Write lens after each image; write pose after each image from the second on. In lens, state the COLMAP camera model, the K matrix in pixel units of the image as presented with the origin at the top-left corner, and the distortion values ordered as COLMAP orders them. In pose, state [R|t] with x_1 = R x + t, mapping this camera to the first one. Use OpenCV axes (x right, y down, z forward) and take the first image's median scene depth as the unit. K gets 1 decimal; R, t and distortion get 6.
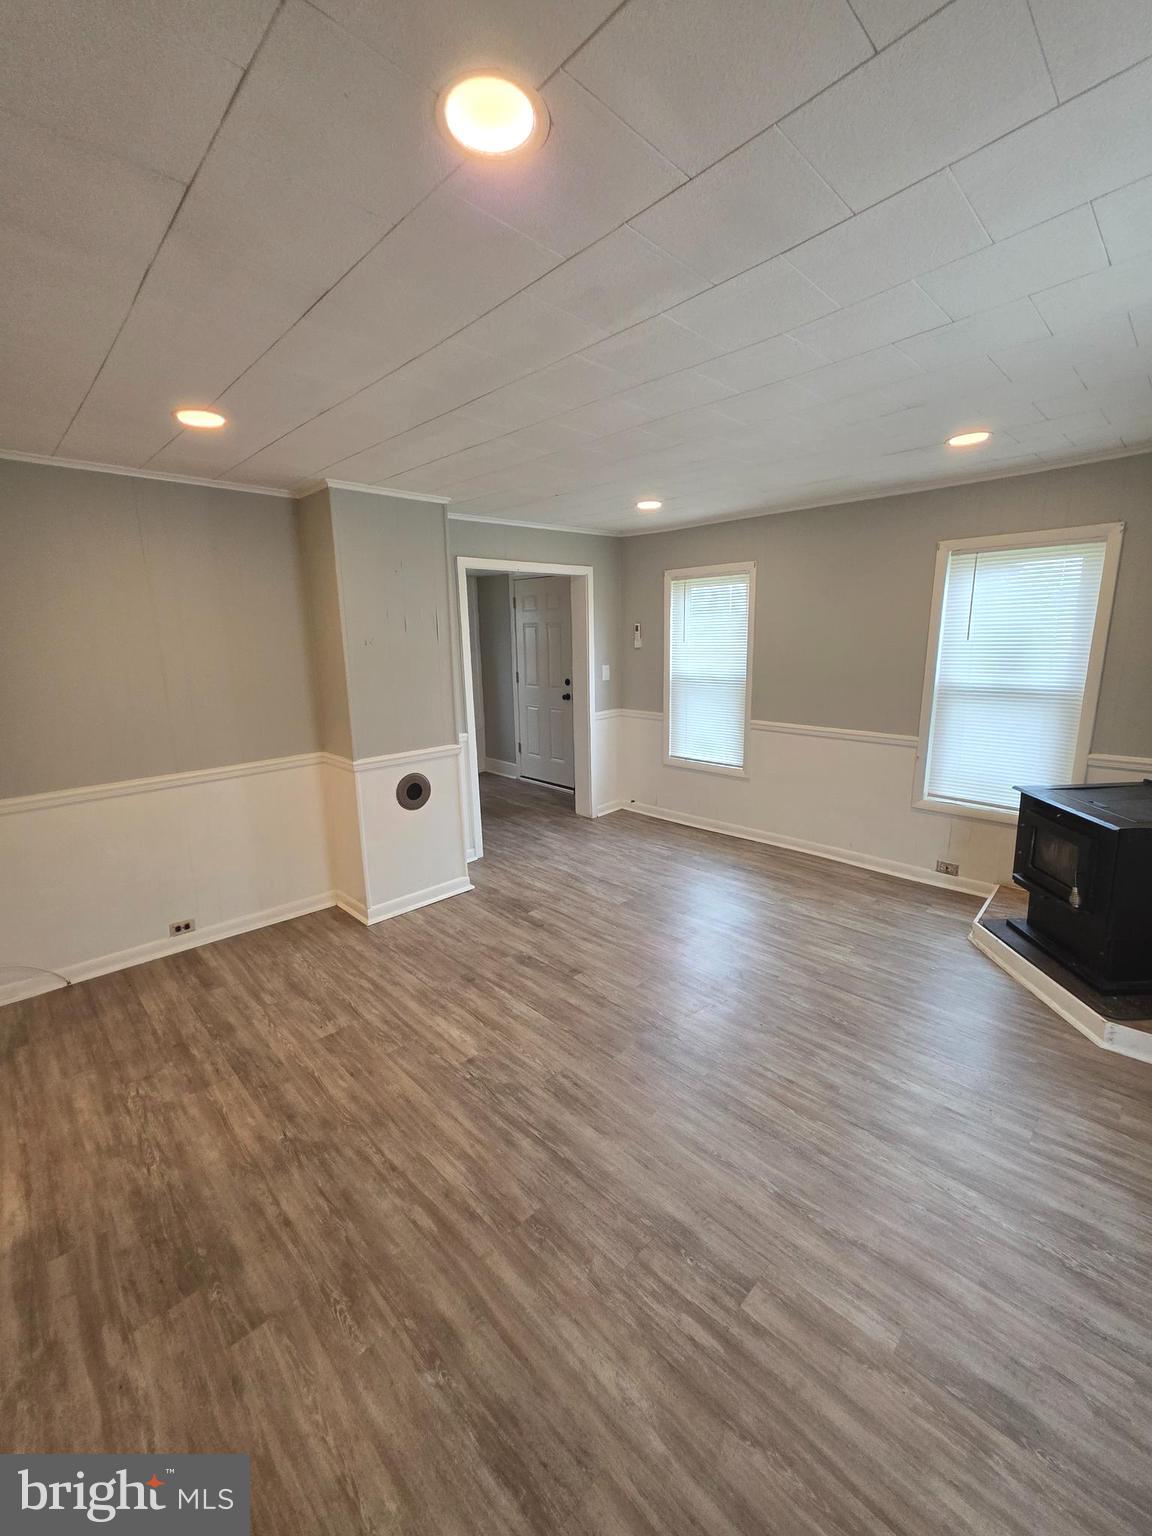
lens RADIAL K [[612.1, 0, 584.8], [0, 612.1, 768.4], [0, 0, 1]] dist [-0.002761, -0.001221]
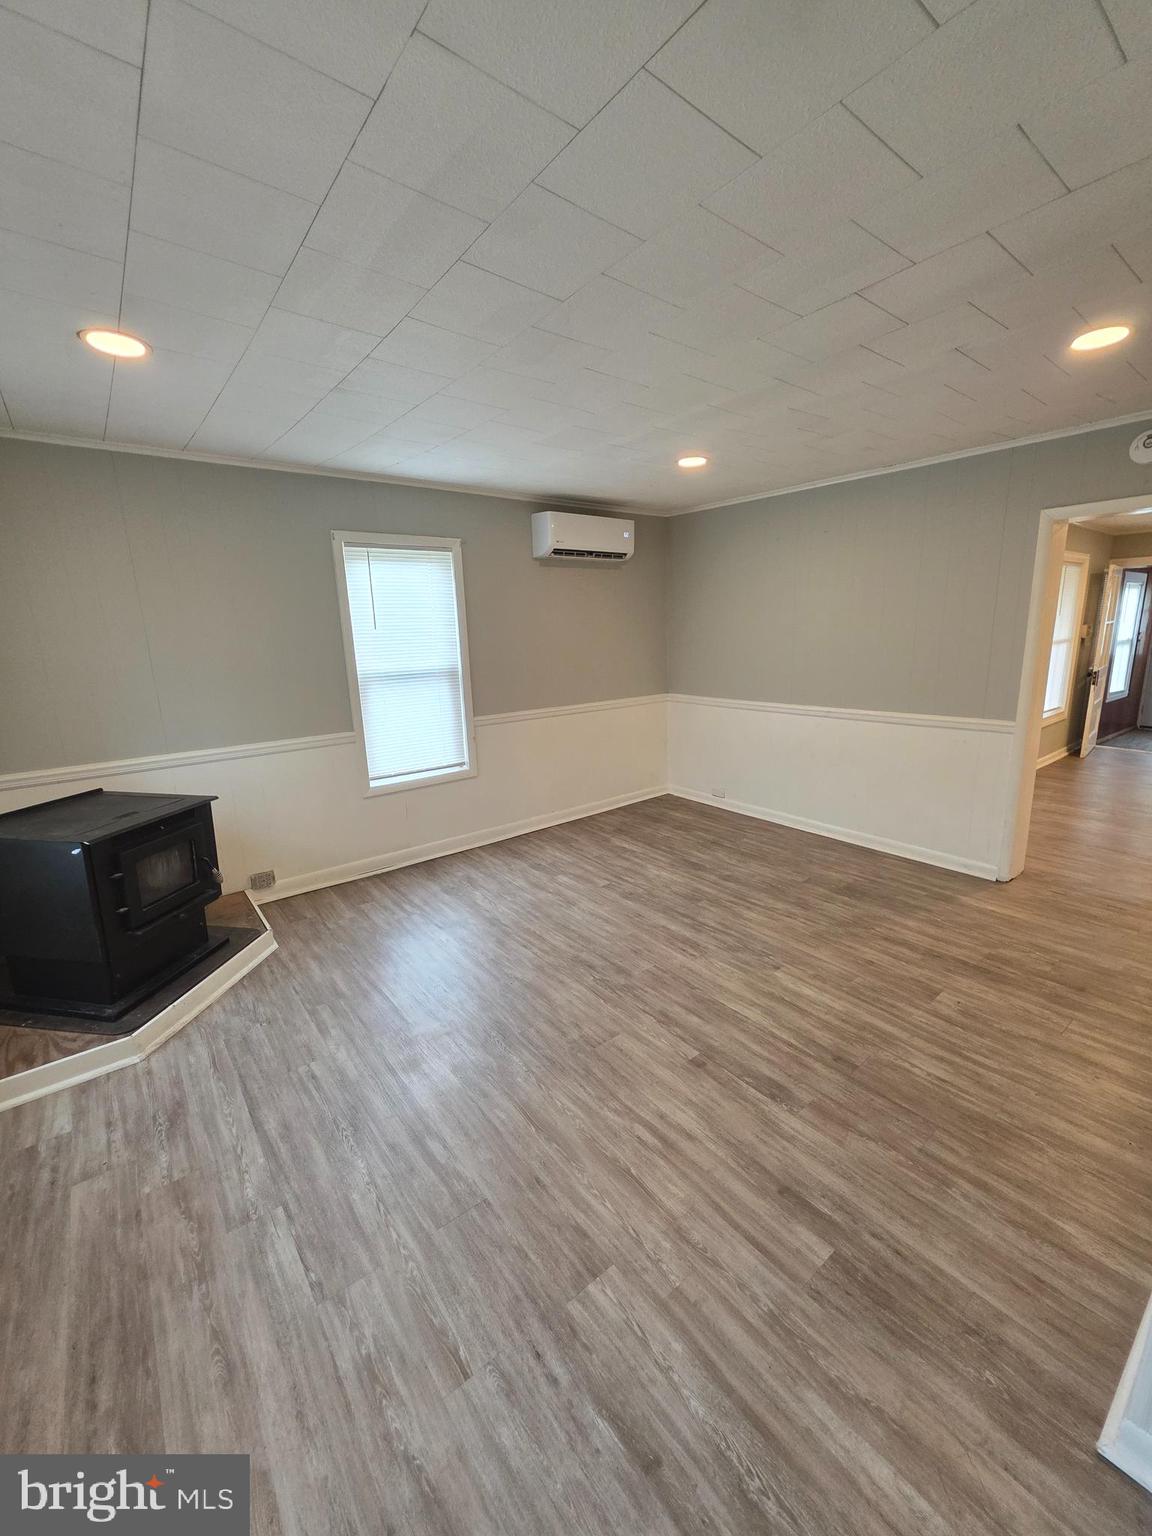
lens RADIAL K [[612.1, 0, 575.7], [0, 612.1, 765.0], [0, 0, 1]] dist [-0.002761, -0.001221]
pose [[-0.990763, 0.021644, 0.133865, 0.027382], [0.076257, 0.905223, 0.418038, -0.361336], [-0.112130, 0.424385, -0.898512, 1.777633]]
